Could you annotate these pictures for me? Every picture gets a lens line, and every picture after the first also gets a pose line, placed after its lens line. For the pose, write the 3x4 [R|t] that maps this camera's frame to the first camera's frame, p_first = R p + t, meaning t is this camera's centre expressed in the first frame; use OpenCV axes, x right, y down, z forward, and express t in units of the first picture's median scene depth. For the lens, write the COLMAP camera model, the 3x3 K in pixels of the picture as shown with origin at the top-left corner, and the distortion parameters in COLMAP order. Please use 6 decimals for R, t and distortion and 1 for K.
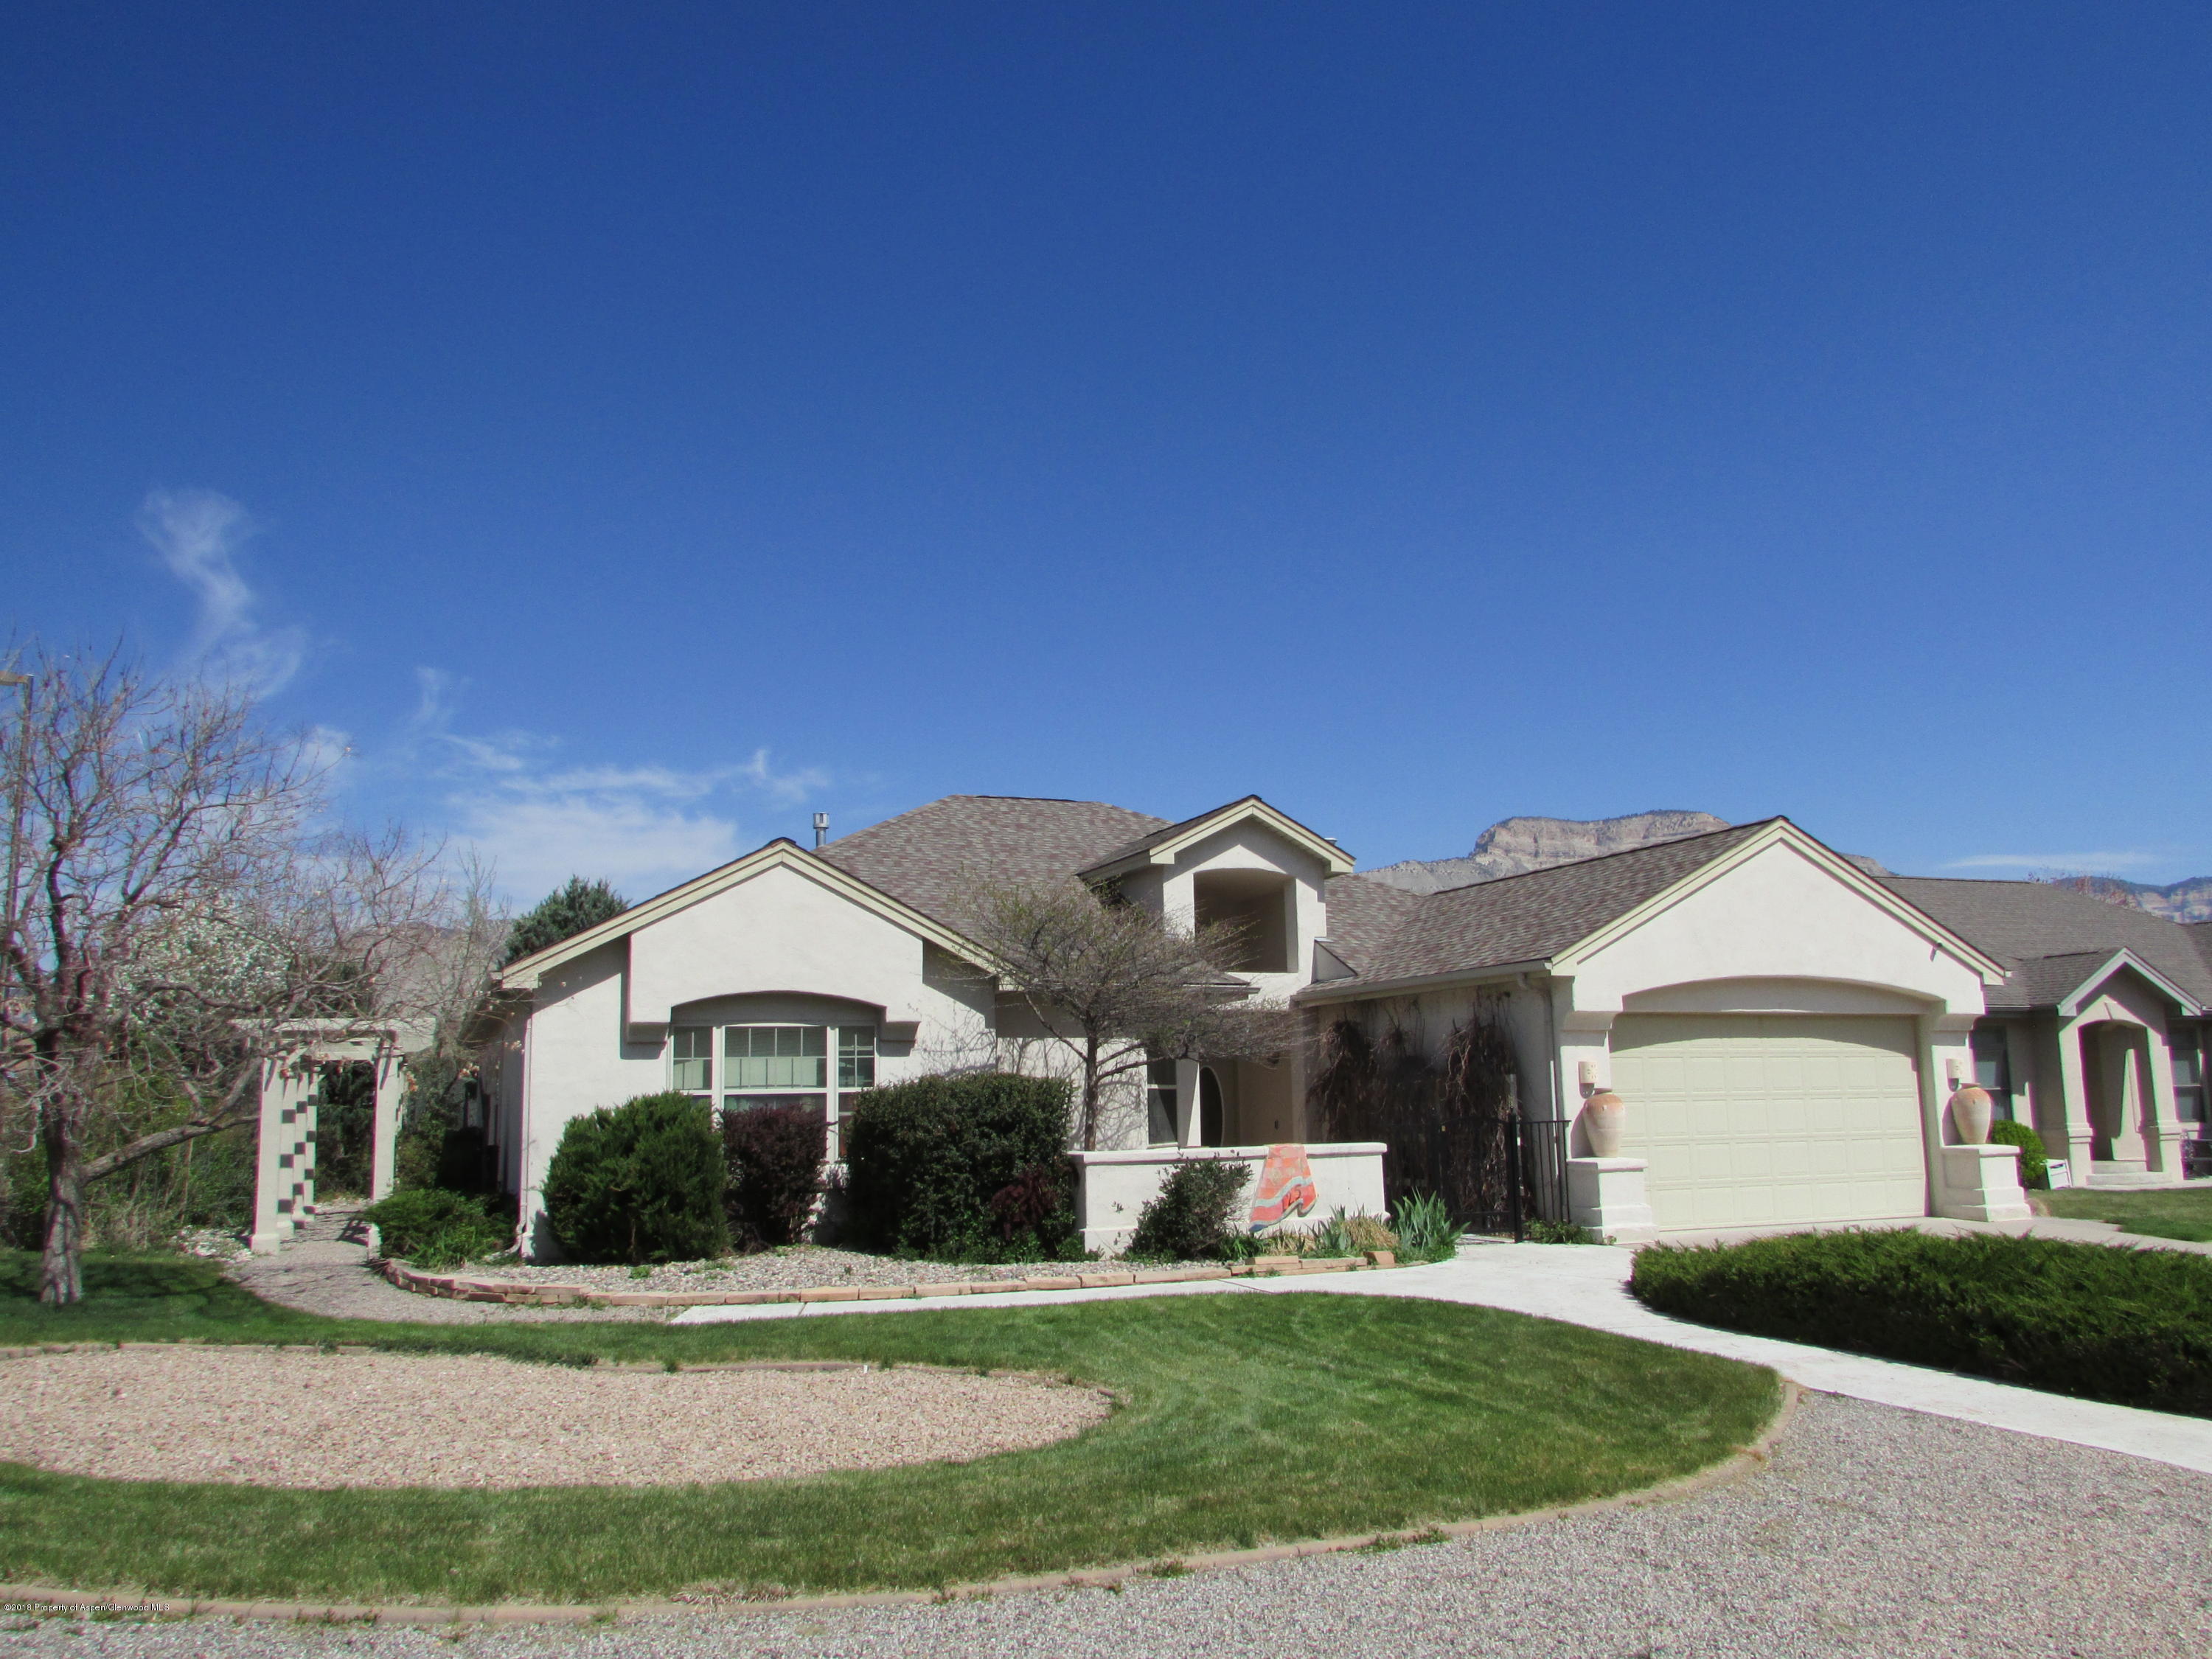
lens RADIAL K [[1709.8, 0, 1106.0], [0, 1709.8, 829.5], [0, 0, 1]] dist [-0.004510, 0.004641]
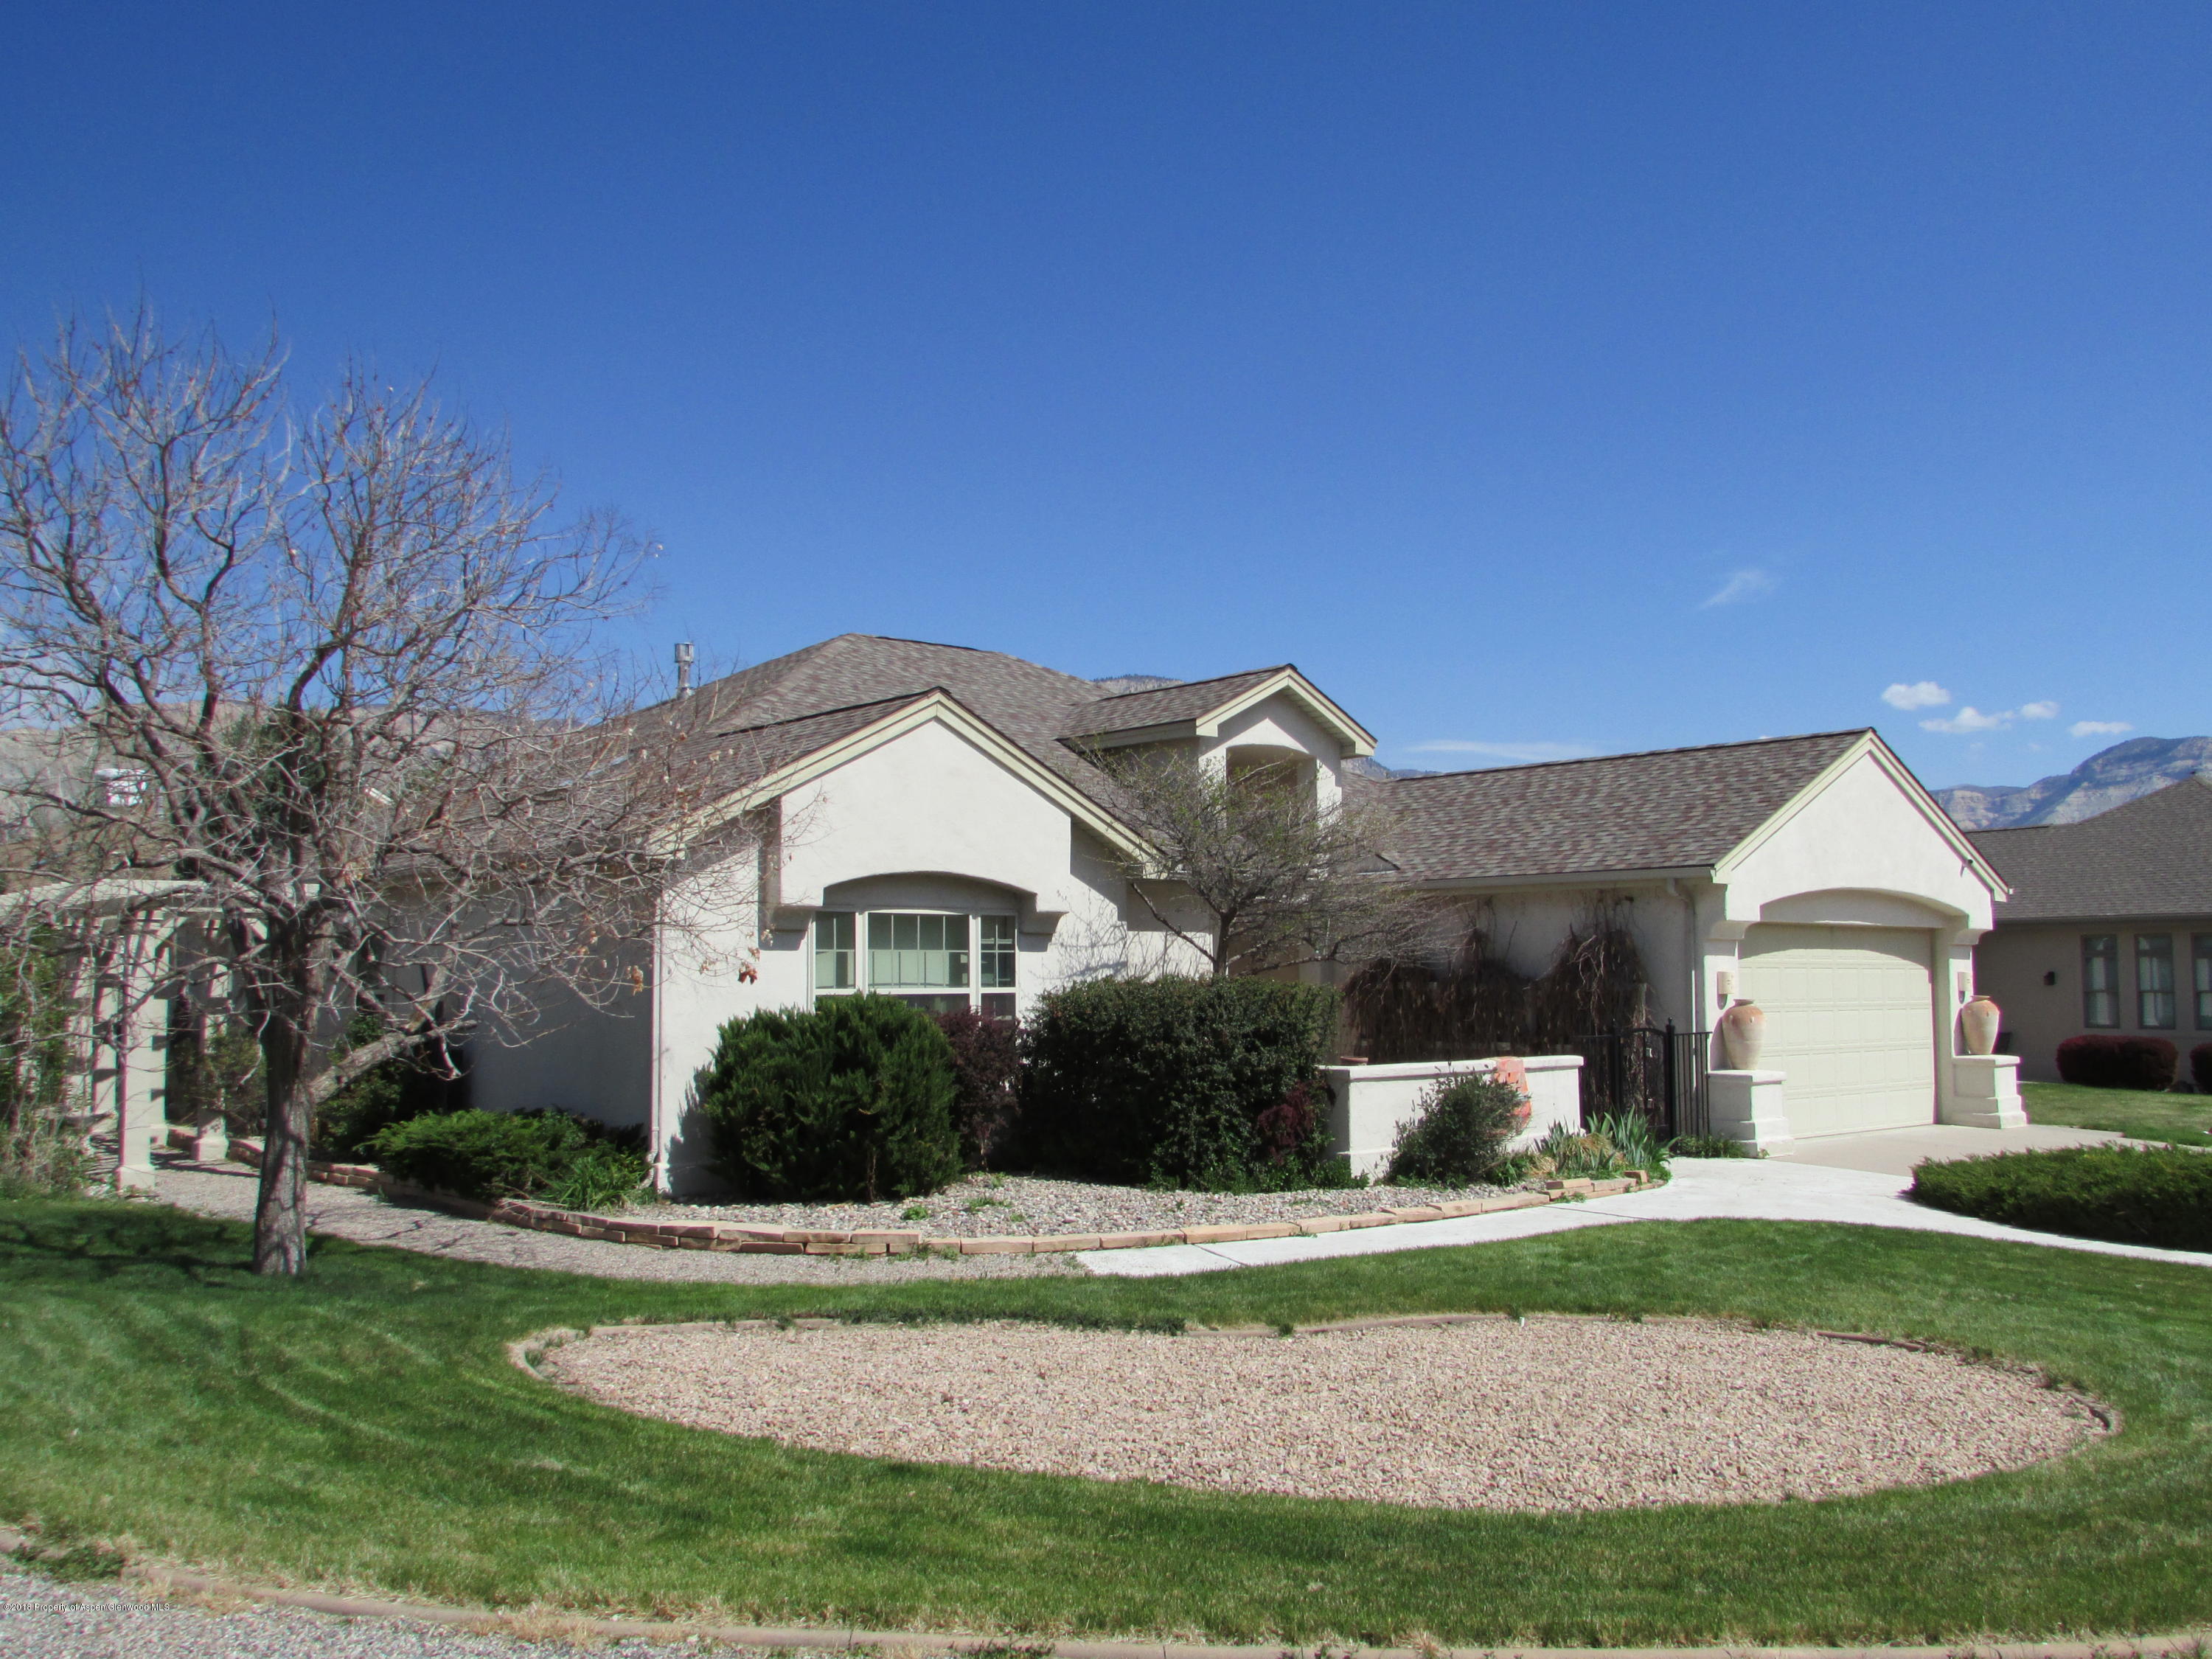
lens RADIAL K [[1932.4, 0, 1106.0], [0, 1932.4, 829.5], [0, 0, 1]] dist [-0.024893, 0.006962]
pose [[0.949428, 0.040014, 0.311426, -0.397589], [-0.064700, 0.995493, 0.069338, 0.003084], [-0.307248, -0.085981, 0.947737, 0.082537]]
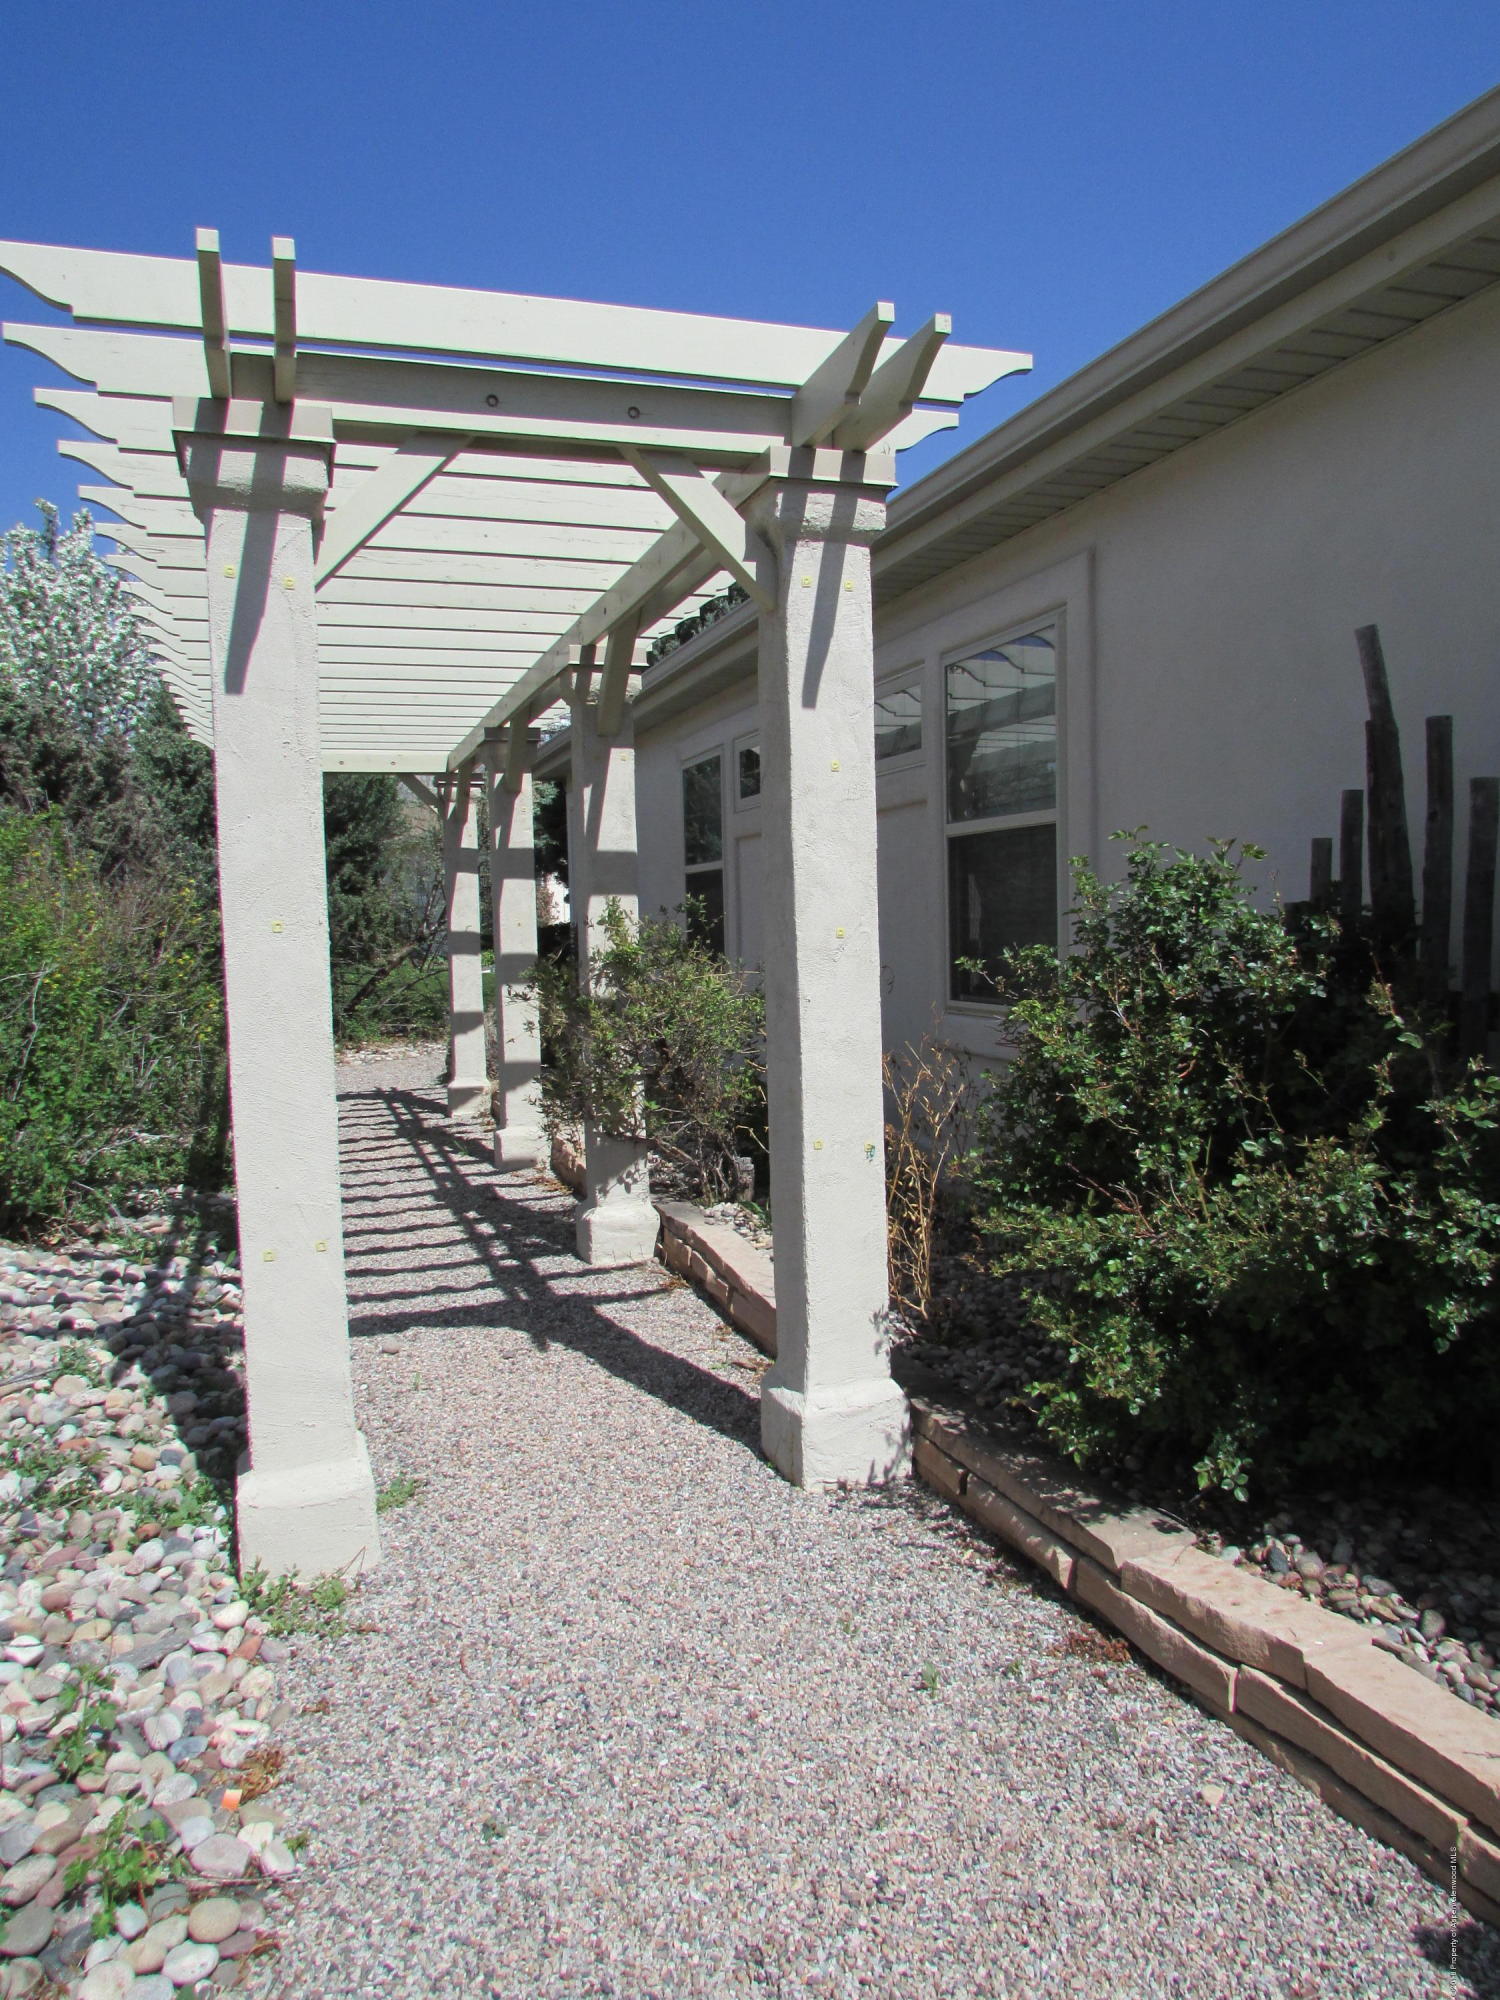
lens RADIAL K [[1438.8, 0, 750.0], [0, 1438.8, 1000.0], [0, 0, 1]] dist [-0.023426, 0.003952]
pose [[0.998879, -0.007399, -0.046749, -0.490937], [0.017585, 0.975019, 0.221425, 0.169892], [0.043943, -0.221999, 0.974056, 0.960763]]
